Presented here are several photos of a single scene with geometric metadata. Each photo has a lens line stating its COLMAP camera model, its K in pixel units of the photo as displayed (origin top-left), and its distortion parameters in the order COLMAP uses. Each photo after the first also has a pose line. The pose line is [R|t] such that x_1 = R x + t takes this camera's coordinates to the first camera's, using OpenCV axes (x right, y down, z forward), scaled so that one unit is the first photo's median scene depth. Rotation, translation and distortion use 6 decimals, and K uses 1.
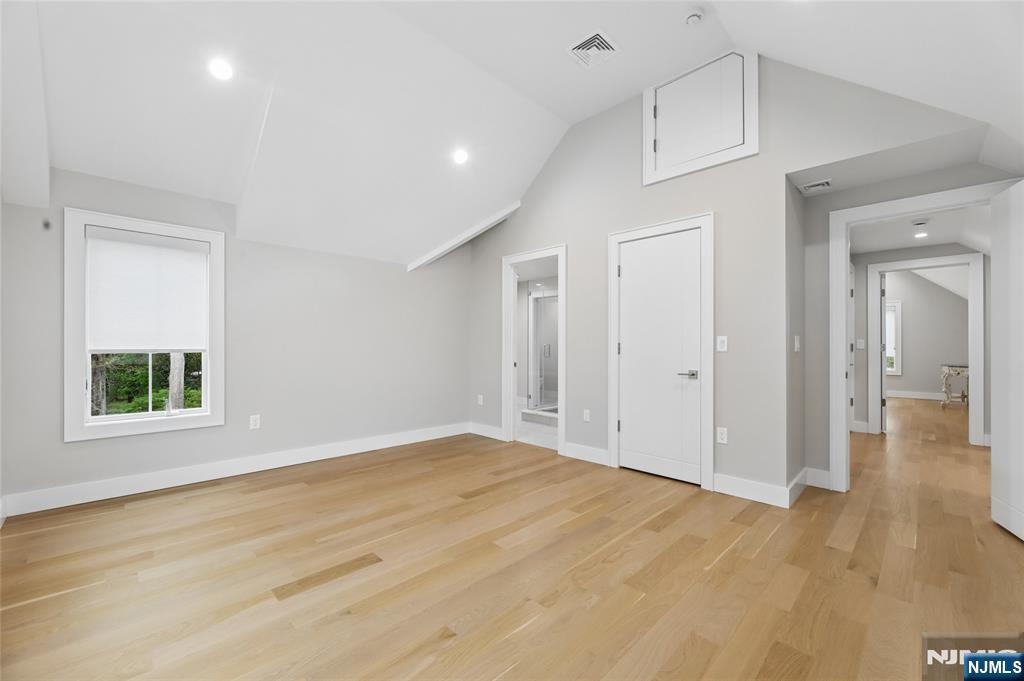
lens RADIAL K [[416.6, 0, 510.8], [0, 416.6, 348.6], [0, 0, 1]] dist [-0.002041, -0.000413]
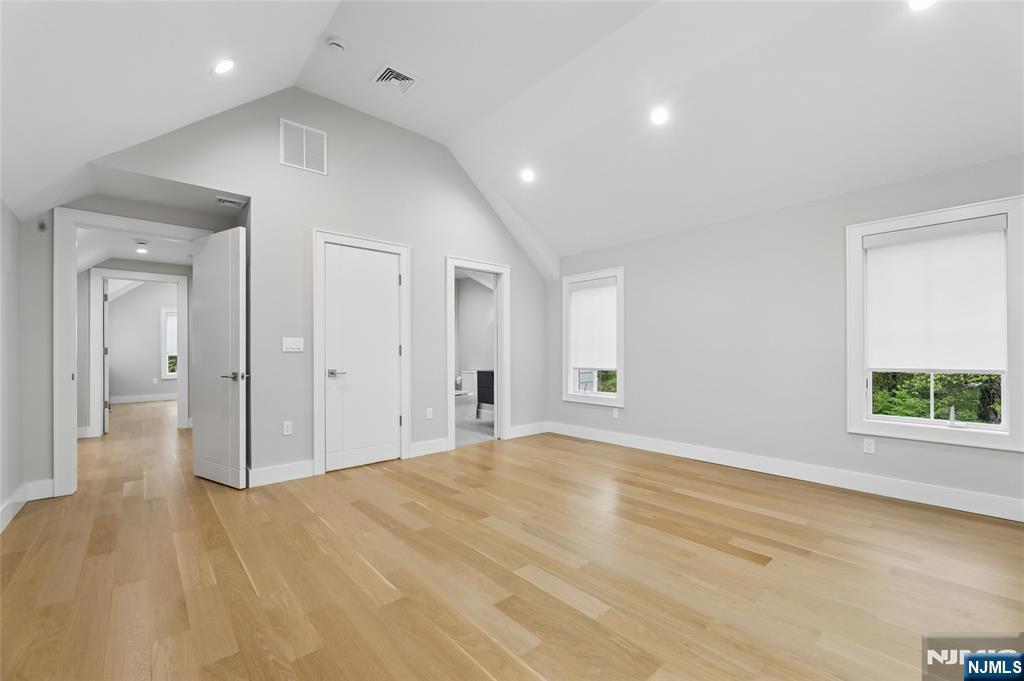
lens RADIAL K [[416.6, 0, 510.8], [0, 416.6, 348.6], [0, 0, 1]] dist [-0.002041, -0.000413]
pose [[-0.052886, -0.006724, -0.998578, 0.991125], [0.001398, 0.999976, -0.006807, -0.000024], [0.998600, -0.001756, -0.052876, 1.011729]]
